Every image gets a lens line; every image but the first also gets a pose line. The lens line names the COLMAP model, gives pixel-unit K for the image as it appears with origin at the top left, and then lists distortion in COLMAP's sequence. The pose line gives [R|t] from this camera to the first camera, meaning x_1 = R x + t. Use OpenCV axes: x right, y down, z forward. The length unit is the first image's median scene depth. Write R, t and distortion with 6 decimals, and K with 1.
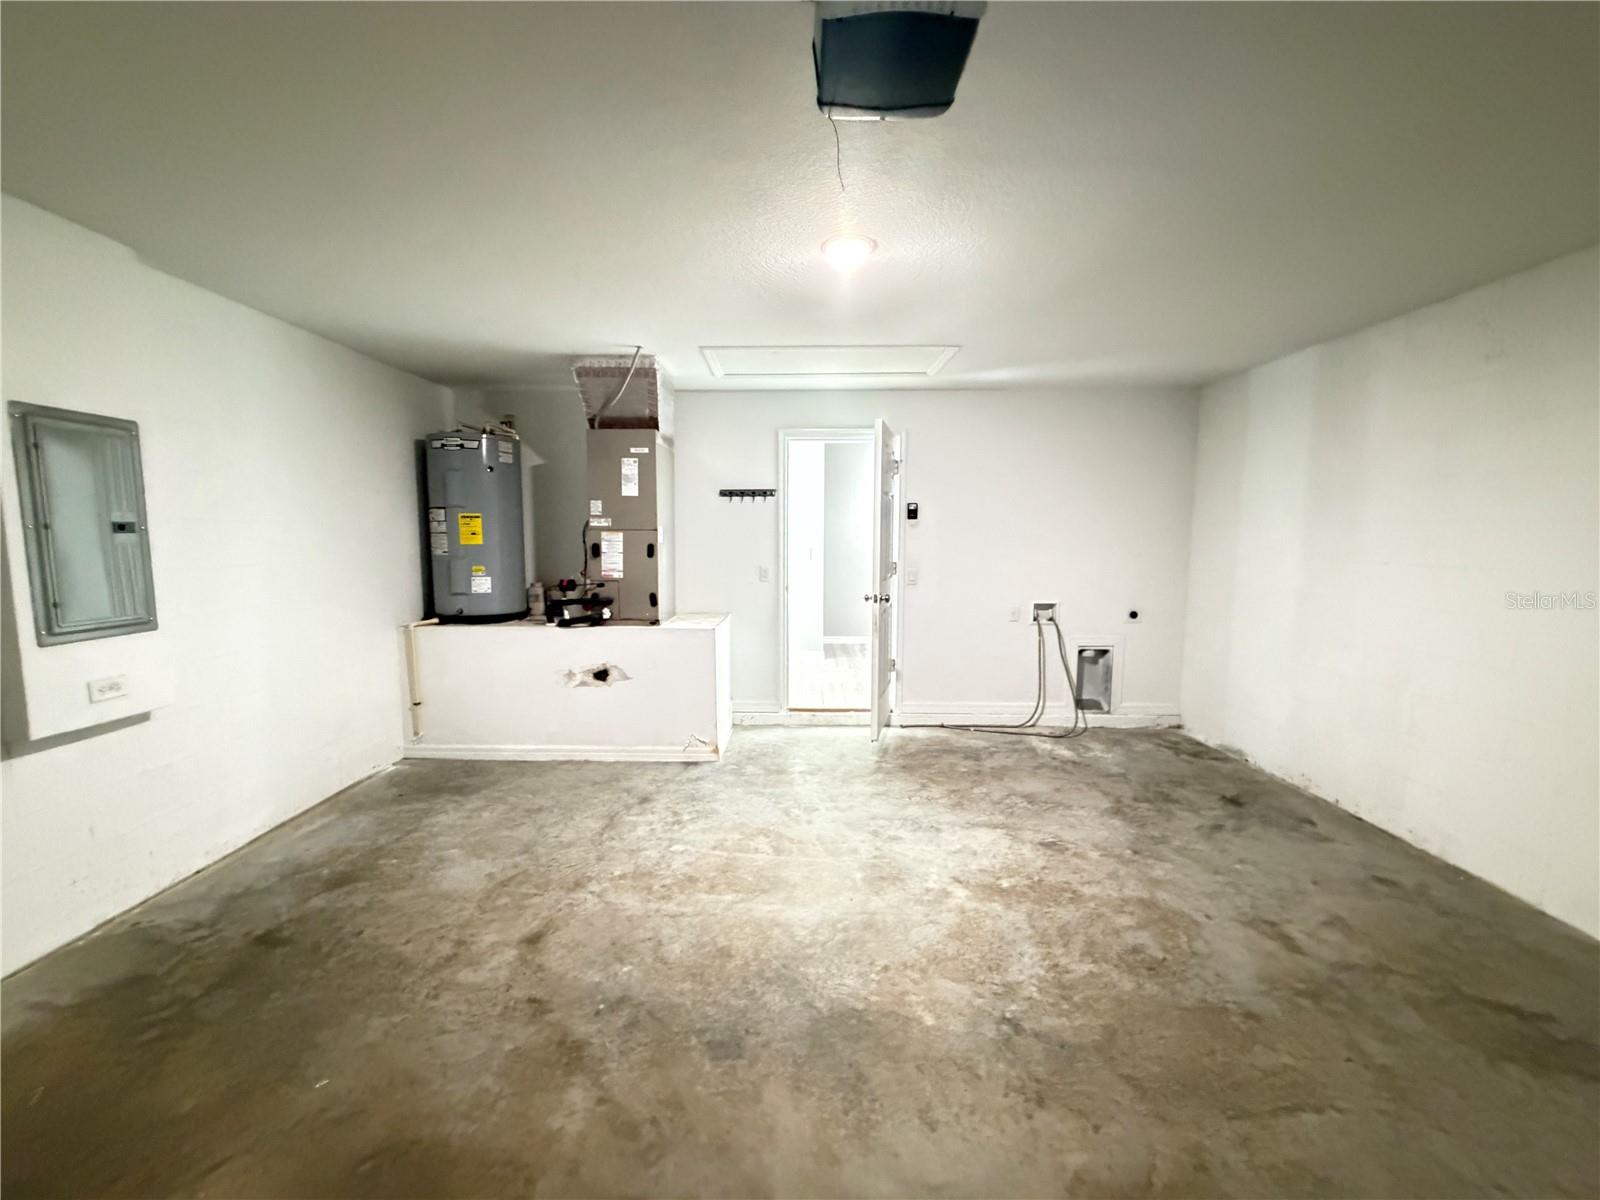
lens RADIAL K [[642.5, 0, 797.1], [0, 642.5, 601.7], [0, 0, 1]] dist [0.006675, -0.000028]
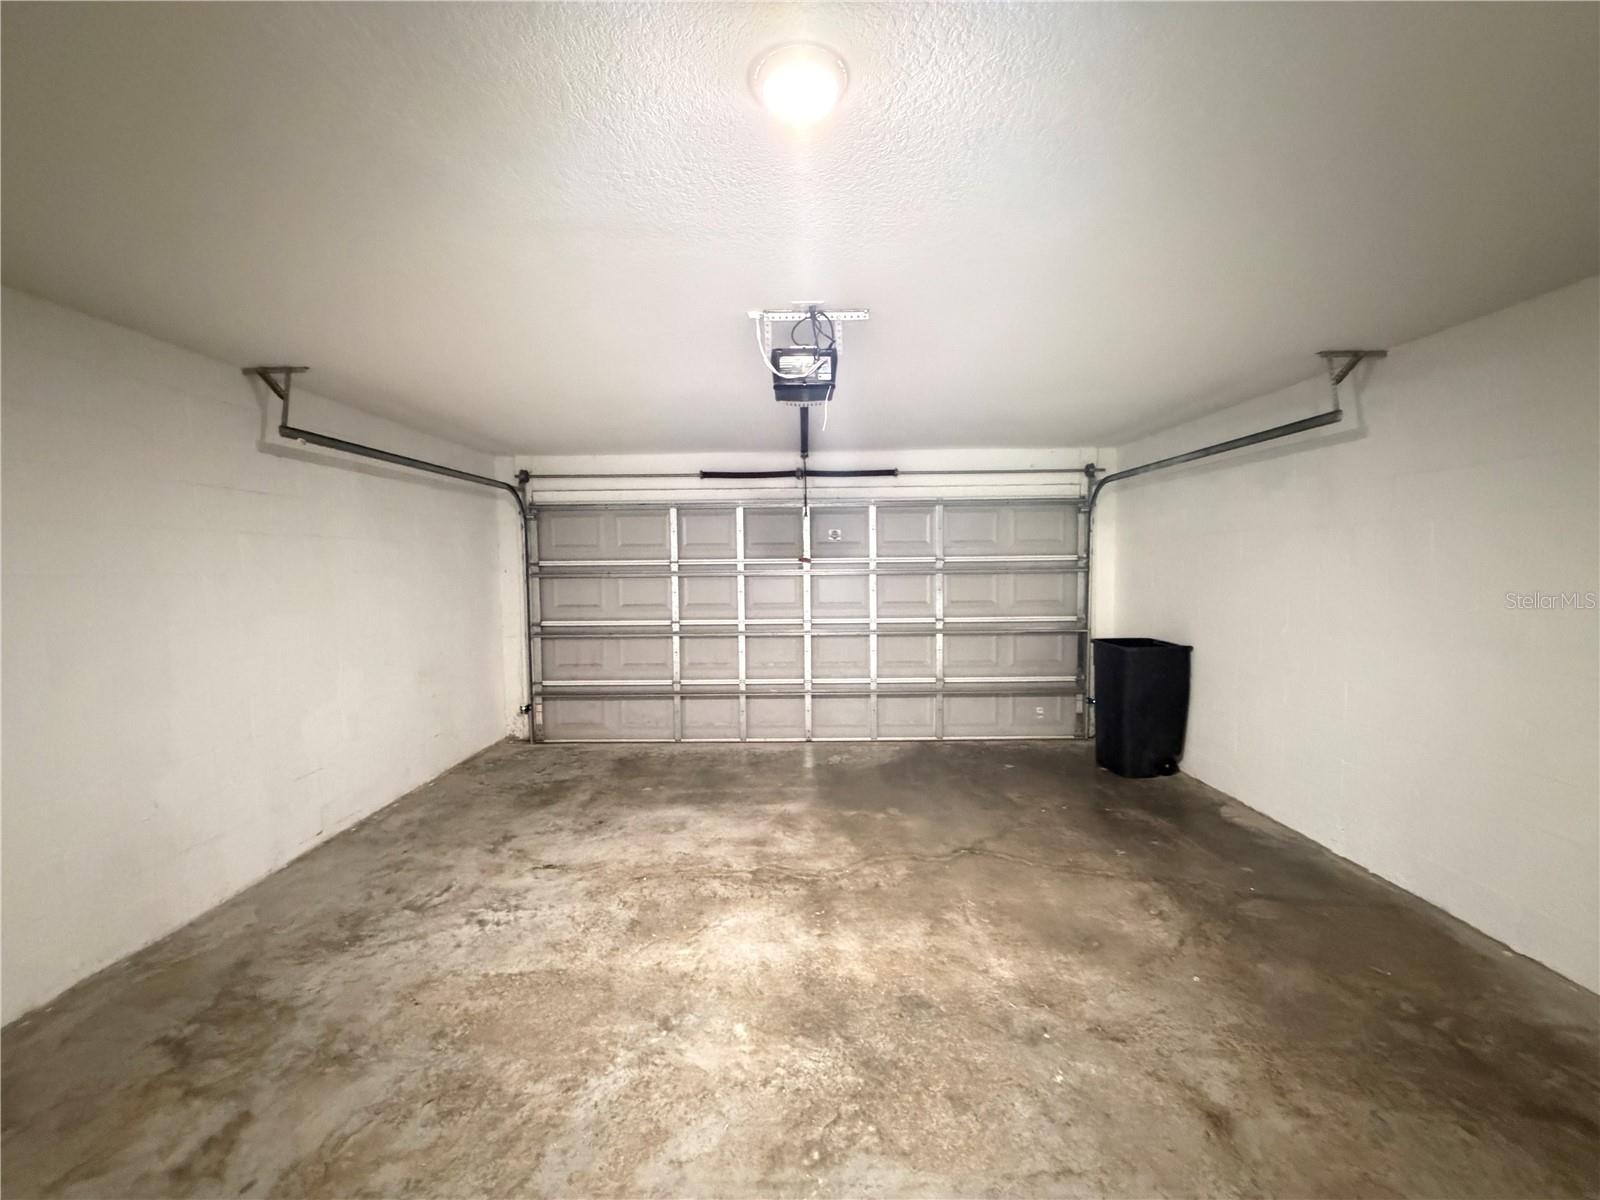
lens RADIAL K [[642.5, 0, 797.1], [0, 642.5, 601.7], [0, 0, 1]] dist [0.006675, -0.000028]
pose [[-0.999968, 0.006475, -0.004699, 0.099993], [0.005617, 0.986459, 0.163909, -0.235405], [0.005697, 0.163878, -0.986464, 1.853233]]
